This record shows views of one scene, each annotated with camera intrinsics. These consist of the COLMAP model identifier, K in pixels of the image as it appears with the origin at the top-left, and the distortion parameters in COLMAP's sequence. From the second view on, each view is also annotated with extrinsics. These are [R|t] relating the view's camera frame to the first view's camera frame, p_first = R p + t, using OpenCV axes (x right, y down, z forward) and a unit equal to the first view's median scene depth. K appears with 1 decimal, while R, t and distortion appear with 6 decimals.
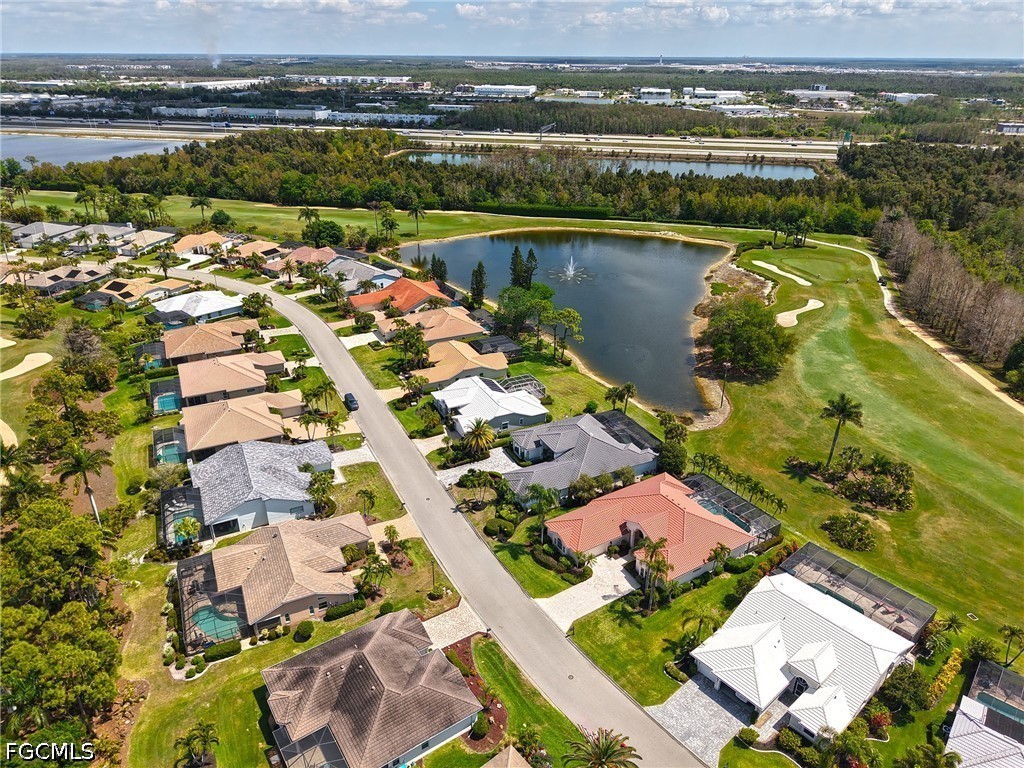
lens RADIAL K [[695.3, 0, 508.6], [0, 695.3, 386.0], [0, 0, 1]] dist [0.028074, -0.012889]
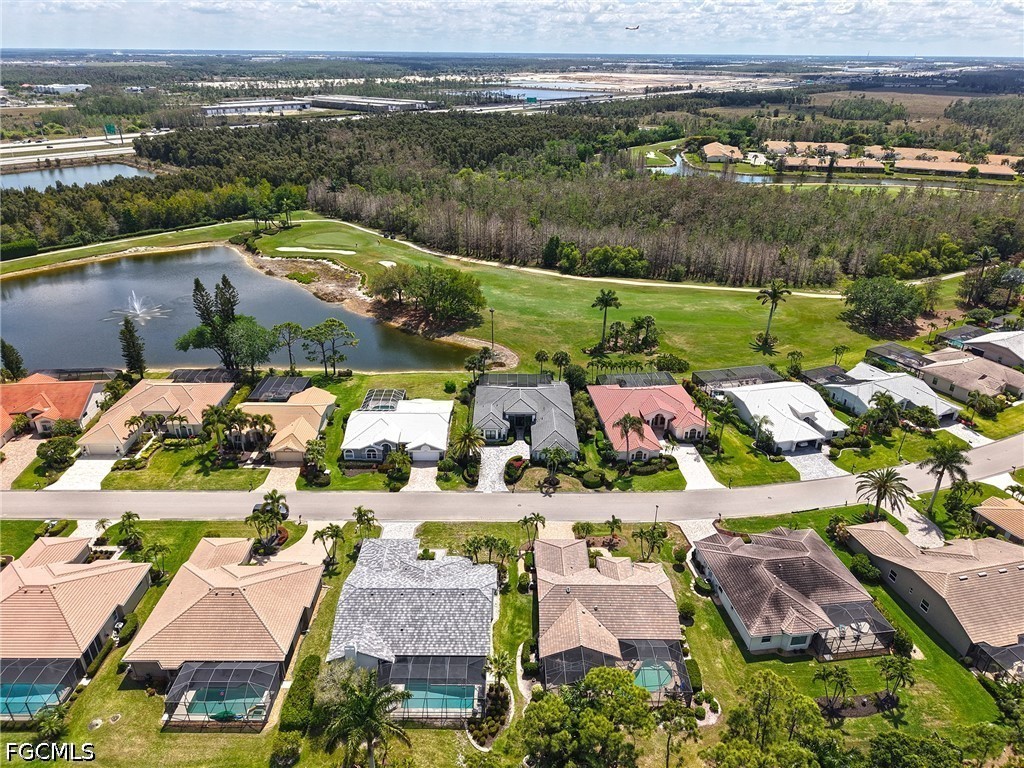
lens RADIAL K [[695.3, 0, 509.8], [0, 695.3, 381.5], [0, 0, 1]] dist [0.028074, -0.012889]
pose [[0.430635, -0.387649, 0.815035, -0.761050], [0.382844, 0.896246, 0.223994, -0.194045], [-0.817303, 0.215572, 0.534364, 0.407348]]
